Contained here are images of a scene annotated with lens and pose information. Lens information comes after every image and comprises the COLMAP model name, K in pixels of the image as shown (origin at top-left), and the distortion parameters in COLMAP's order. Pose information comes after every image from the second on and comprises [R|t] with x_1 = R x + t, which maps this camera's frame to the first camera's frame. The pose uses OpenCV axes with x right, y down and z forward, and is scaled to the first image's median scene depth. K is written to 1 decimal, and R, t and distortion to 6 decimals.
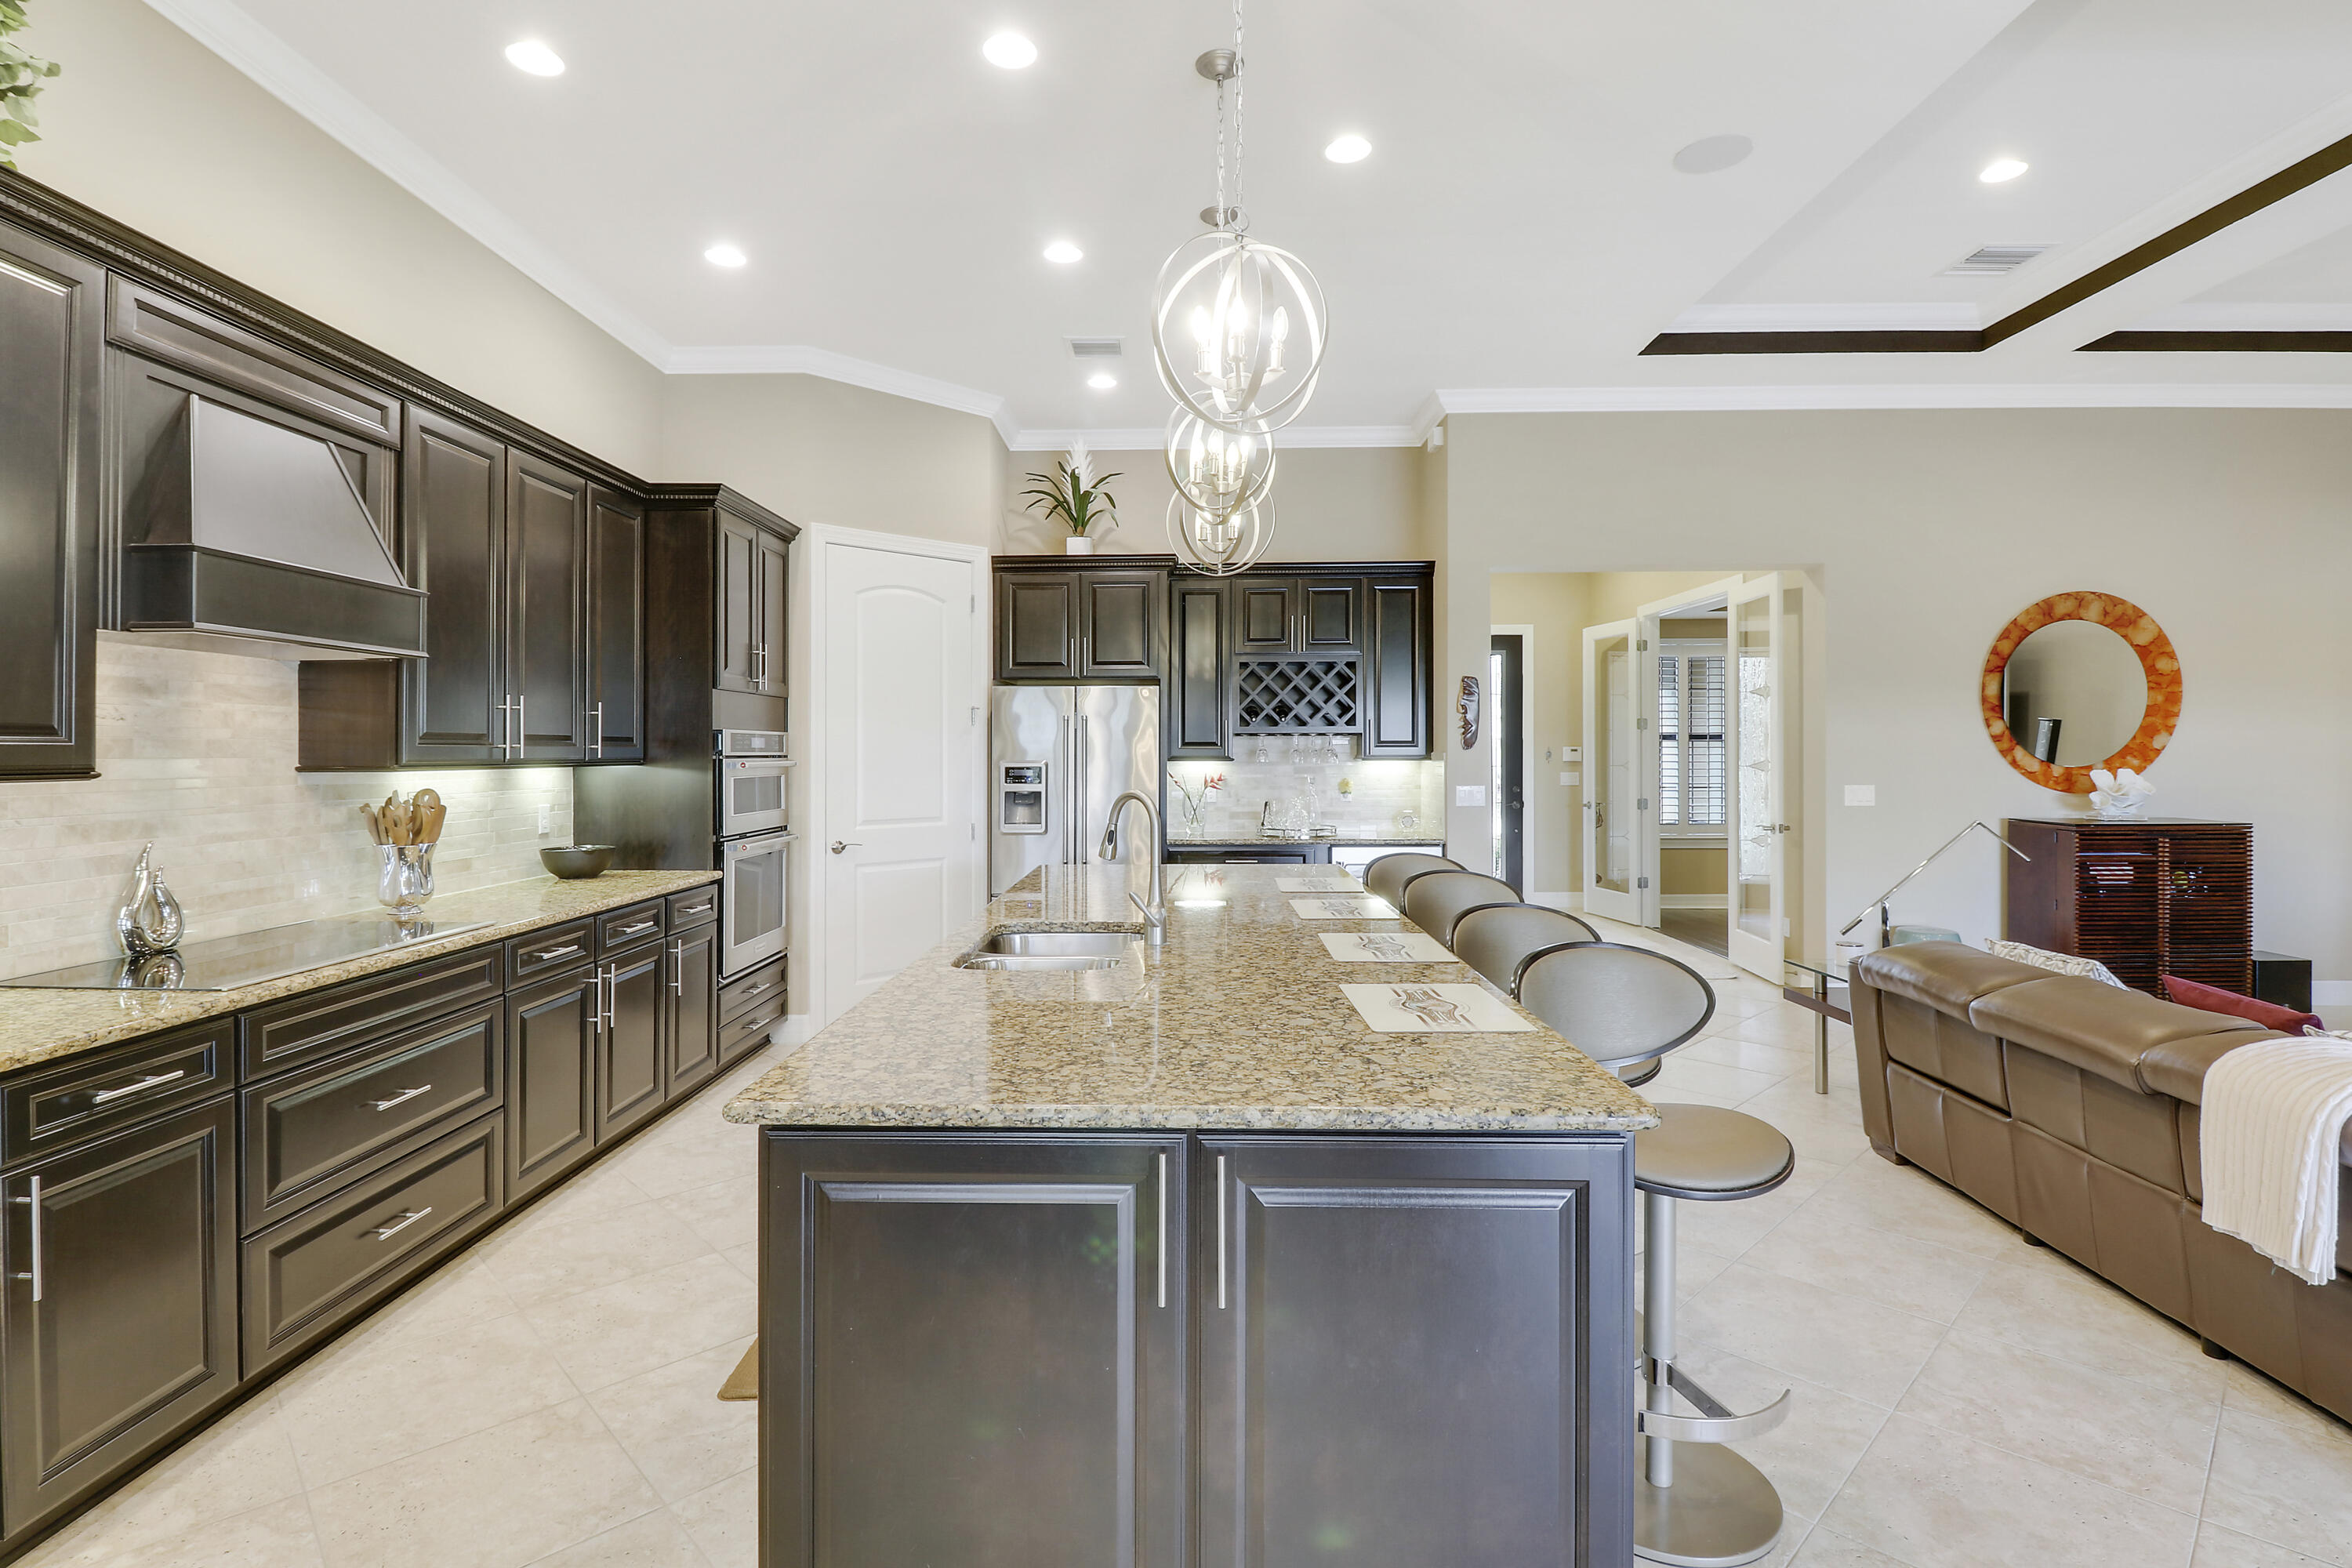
lens RADIAL K [[1141.1, 0, 1152.1], [0, 1141.1, 749.3], [0, 0, 1]] dist [-0.002062, -0.005176]
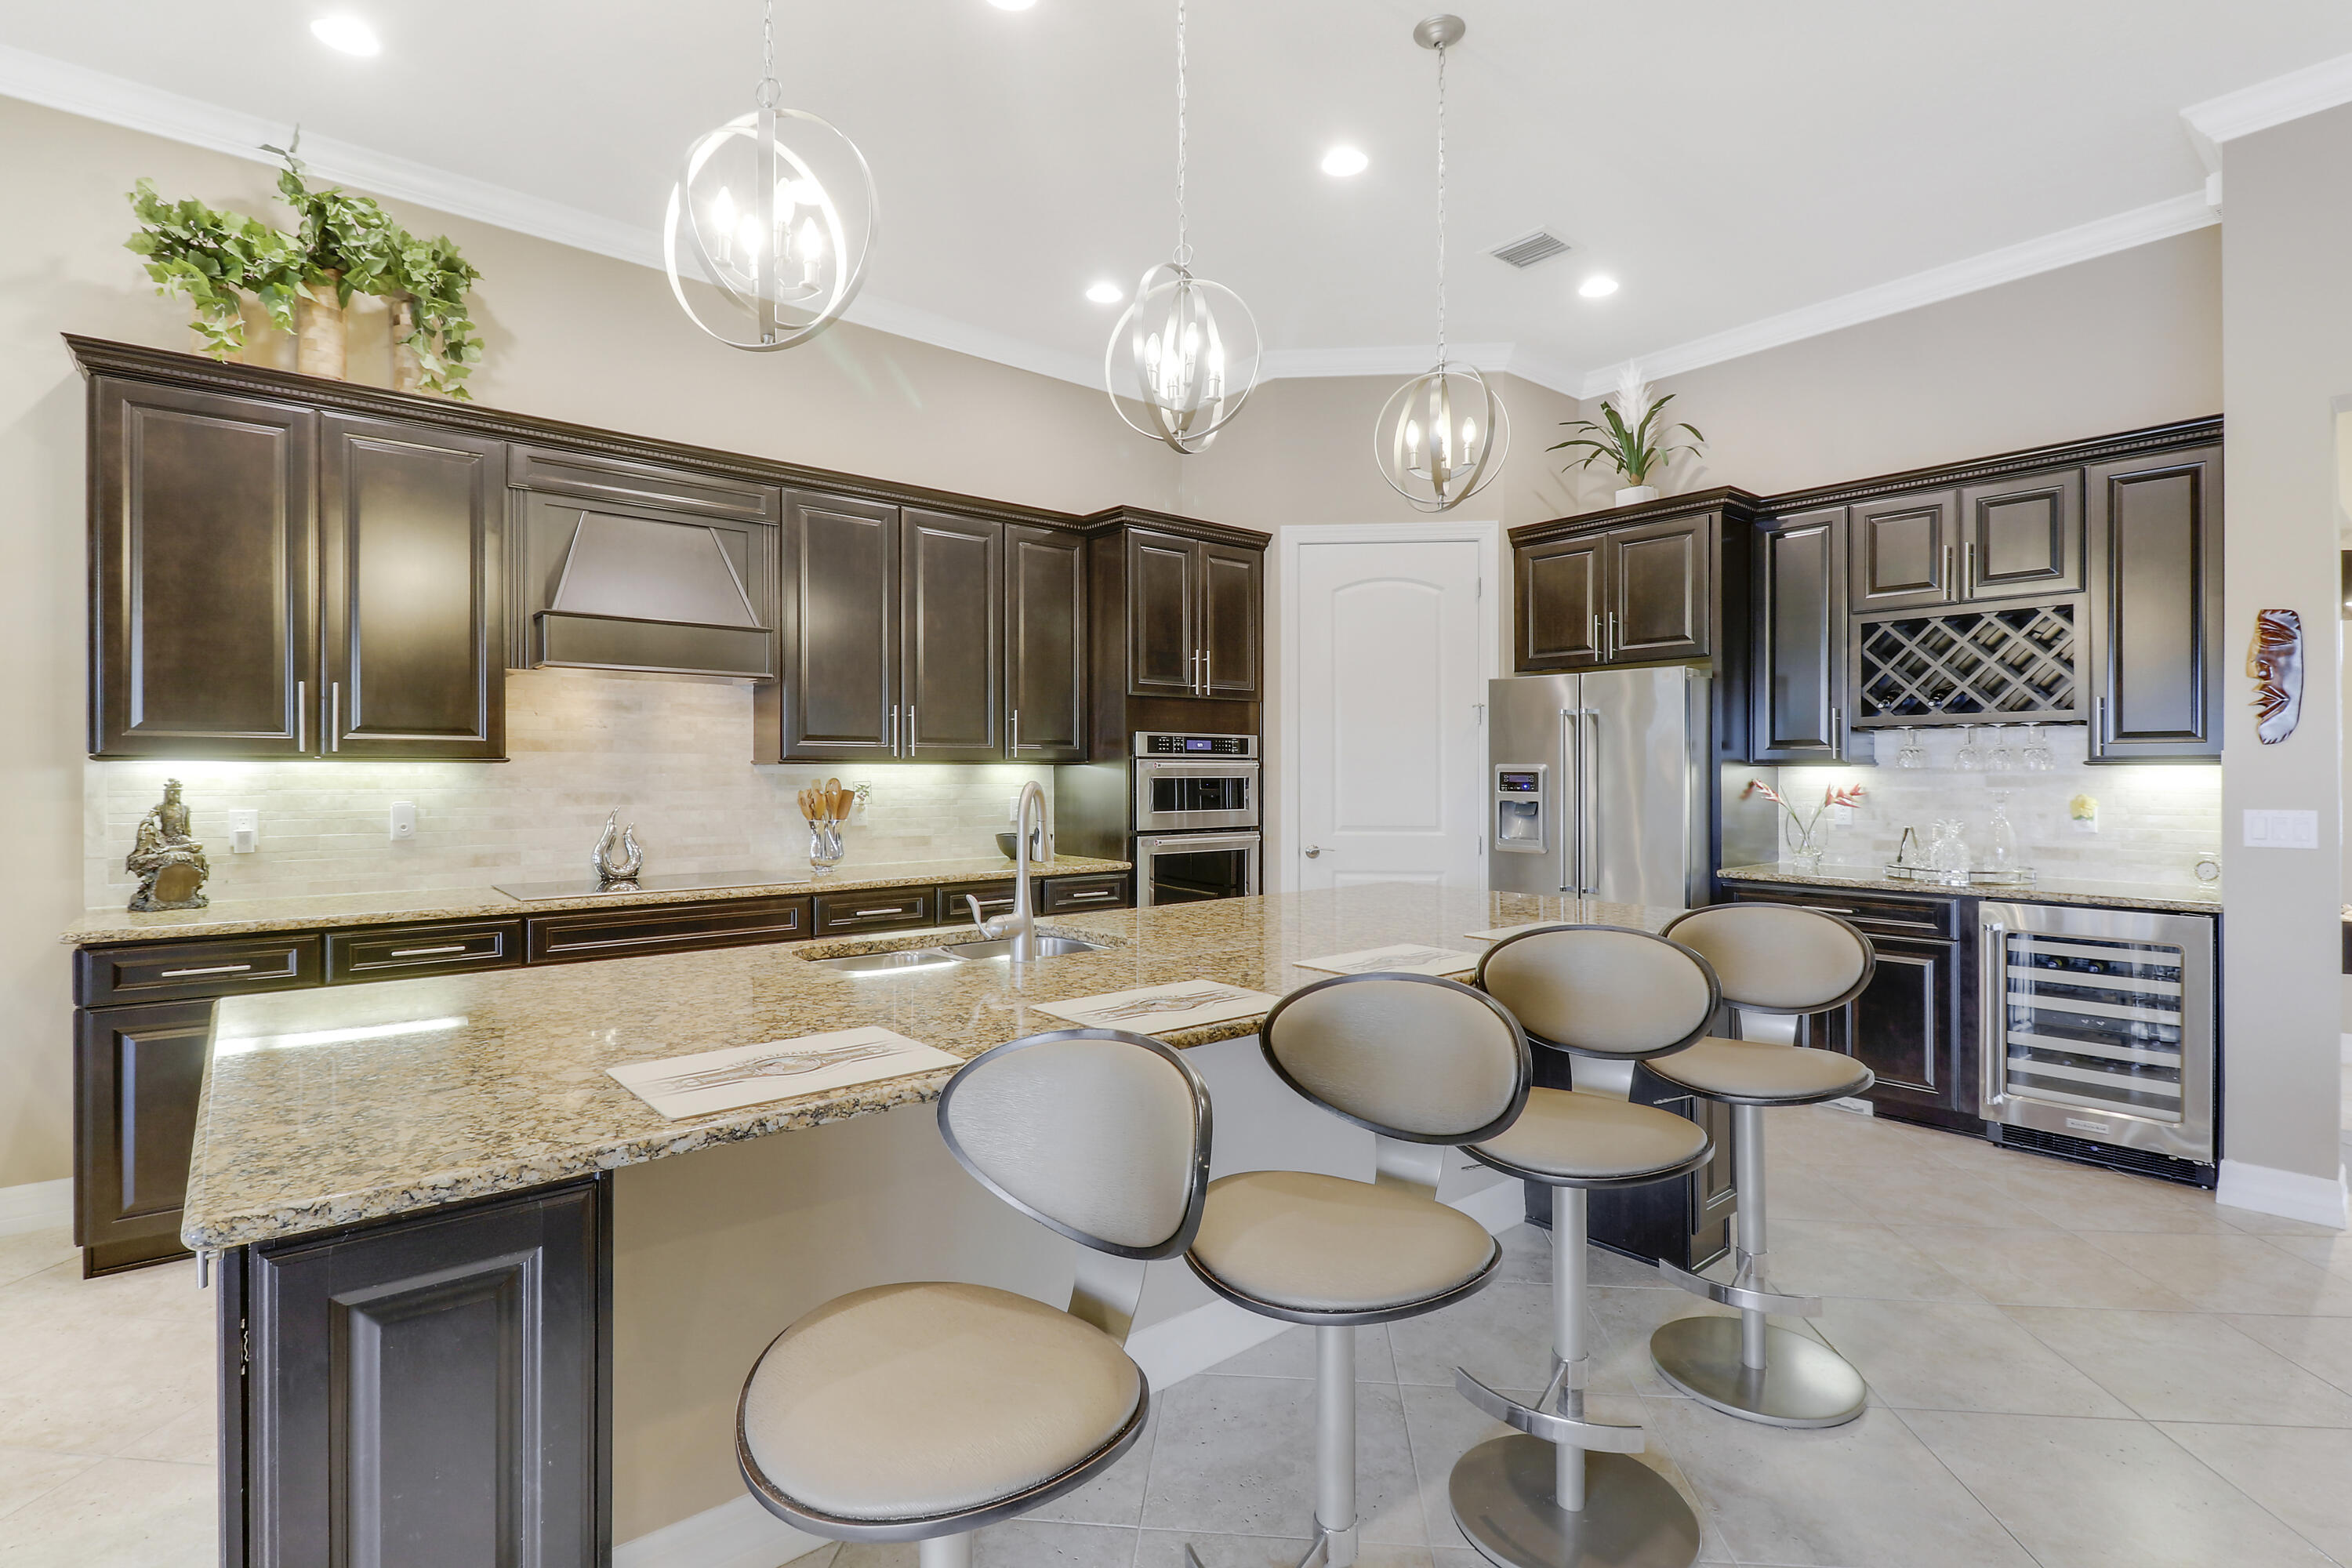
lens RADIAL K [[1107.4, 0, 1166.0], [0, 1107.4, 778.1], [0, 0, 1]] dist [0.000535, -0.006322]
pose [[0.662839, 0.008489, -0.748714, 0.328634], [-0.001288, 0.999947, 0.010198, 0.011927], [0.748761, -0.005796, 0.662815, 0.253099]]
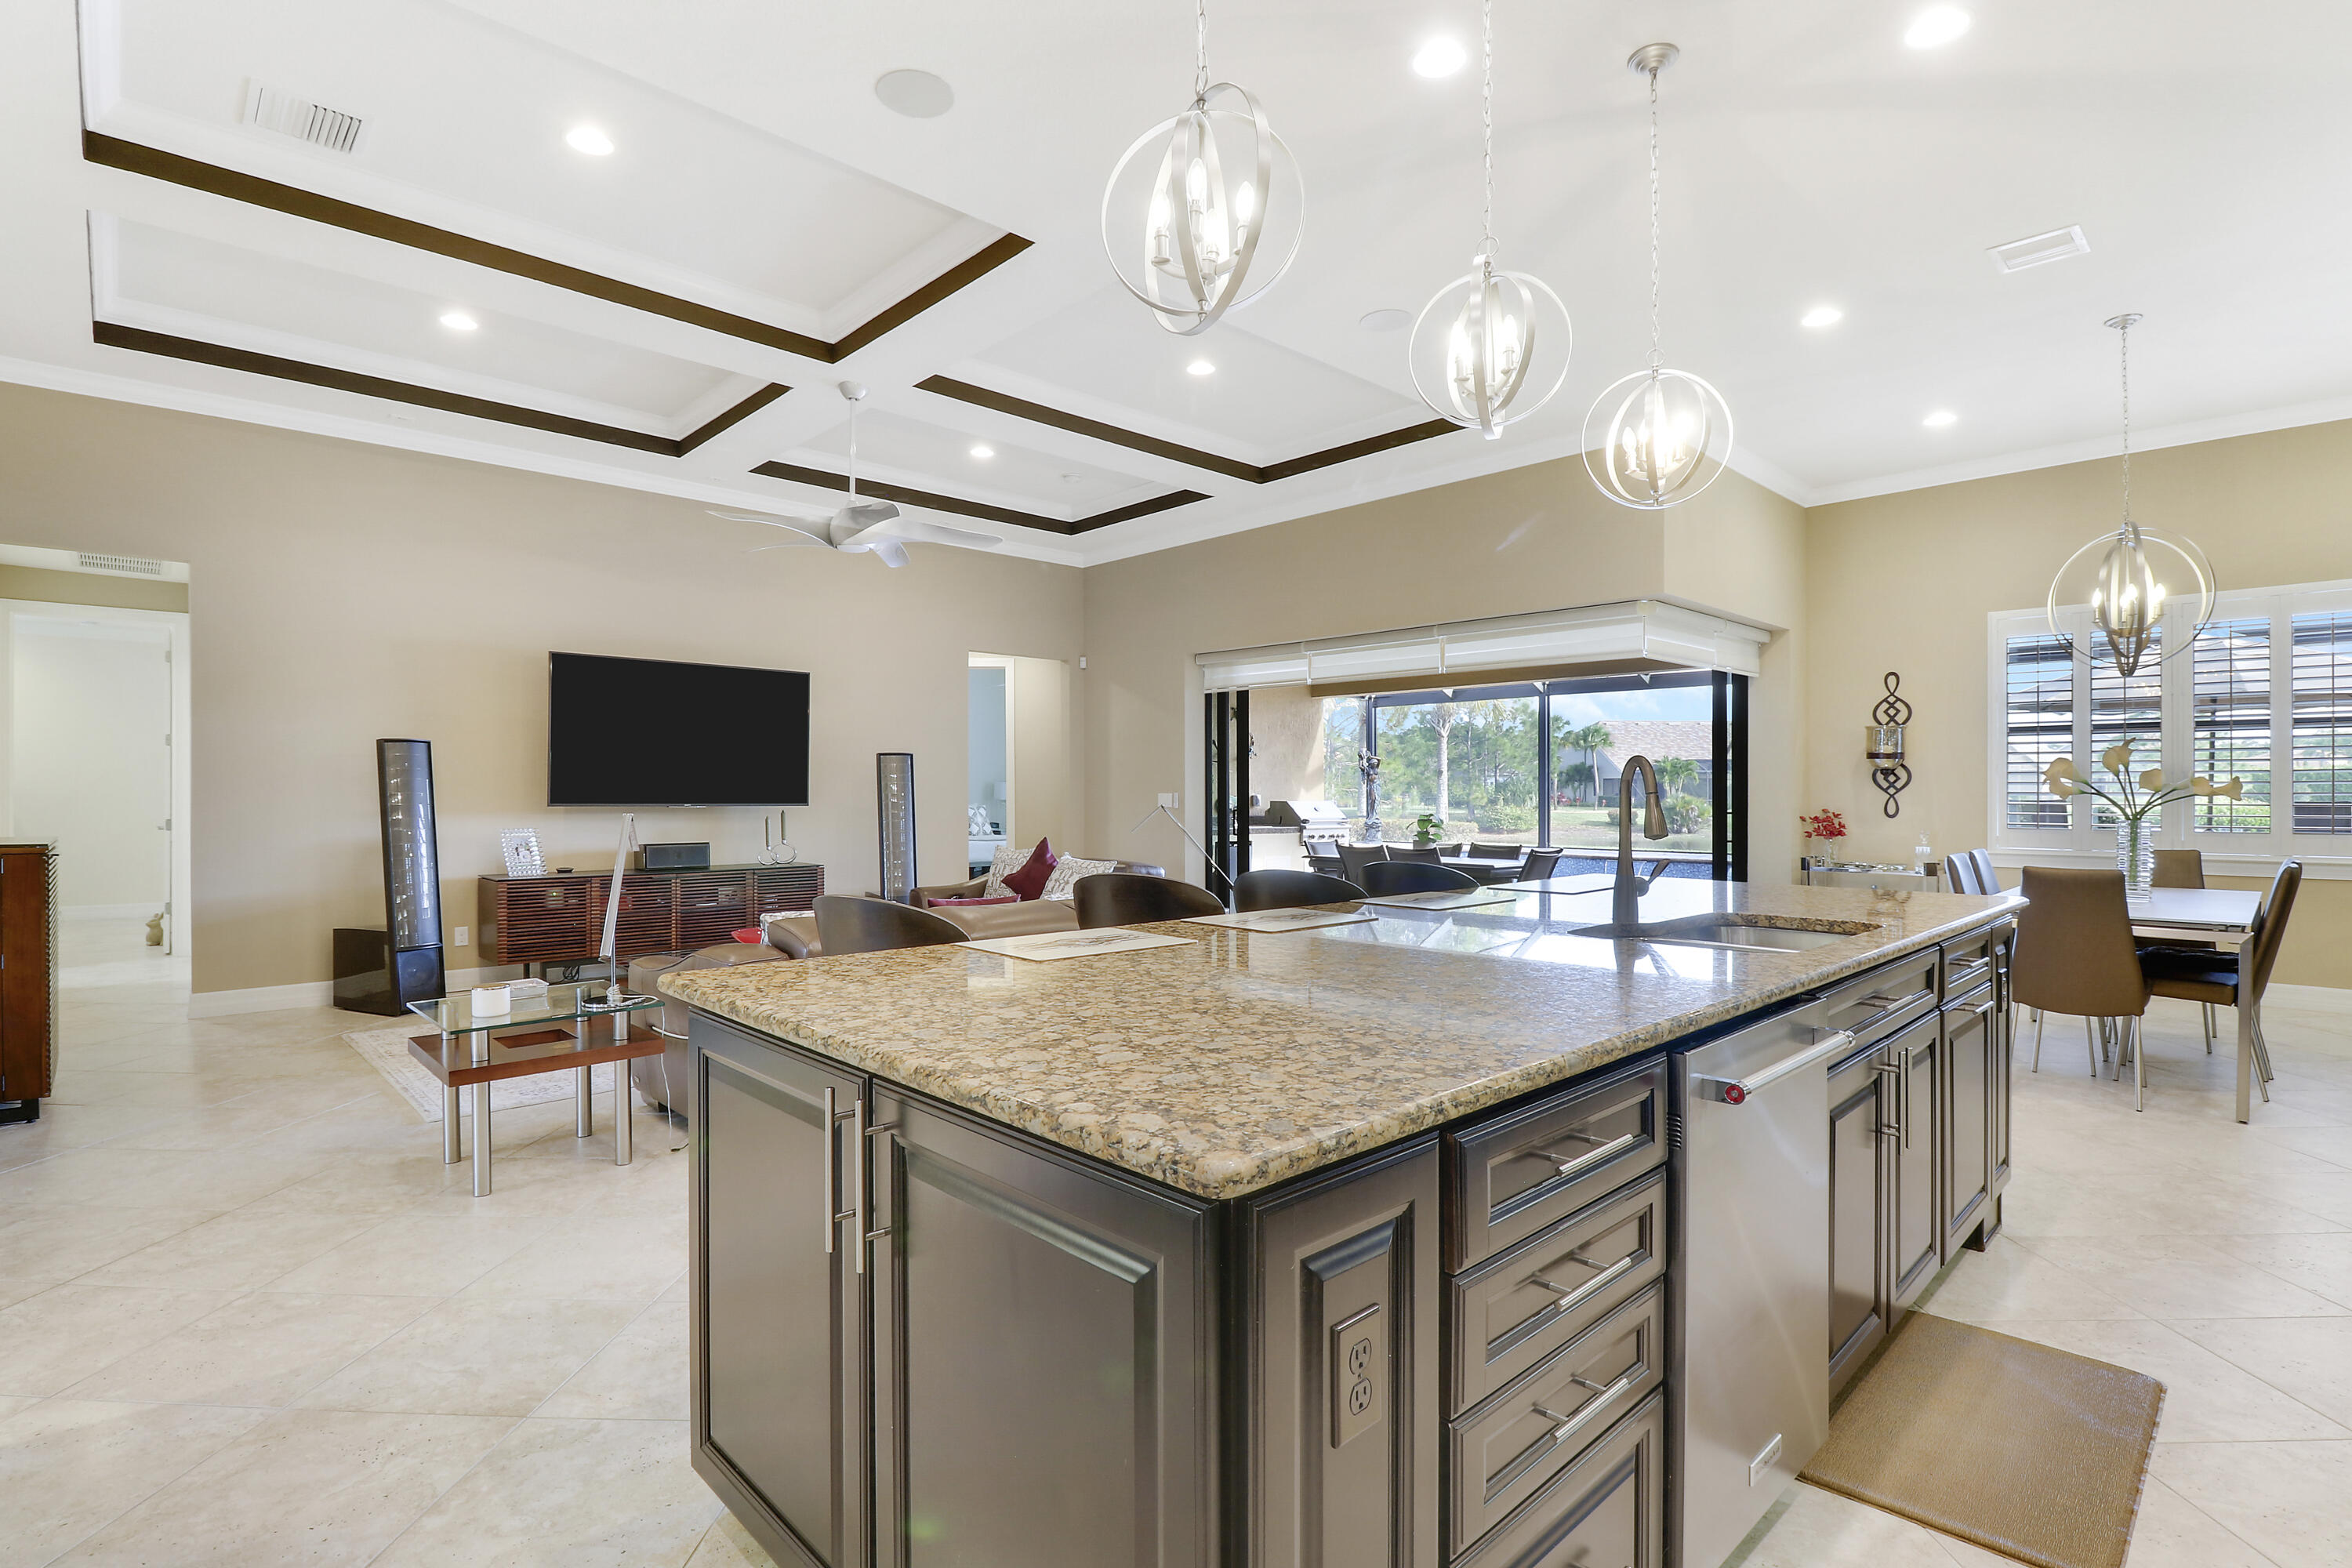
lens RADIAL K [[1107.4, 0, 1164.1], [0, 1107.4, 807.2], [0, 0, 1]] dist [0.000535, -0.006322]
pose [[-0.706124, -0.007482, 0.708048, -0.178932], [0.001329, 0.999928, 0.011891, 0.030844], [-0.708087, 0.009338, -0.706064, 0.908205]]
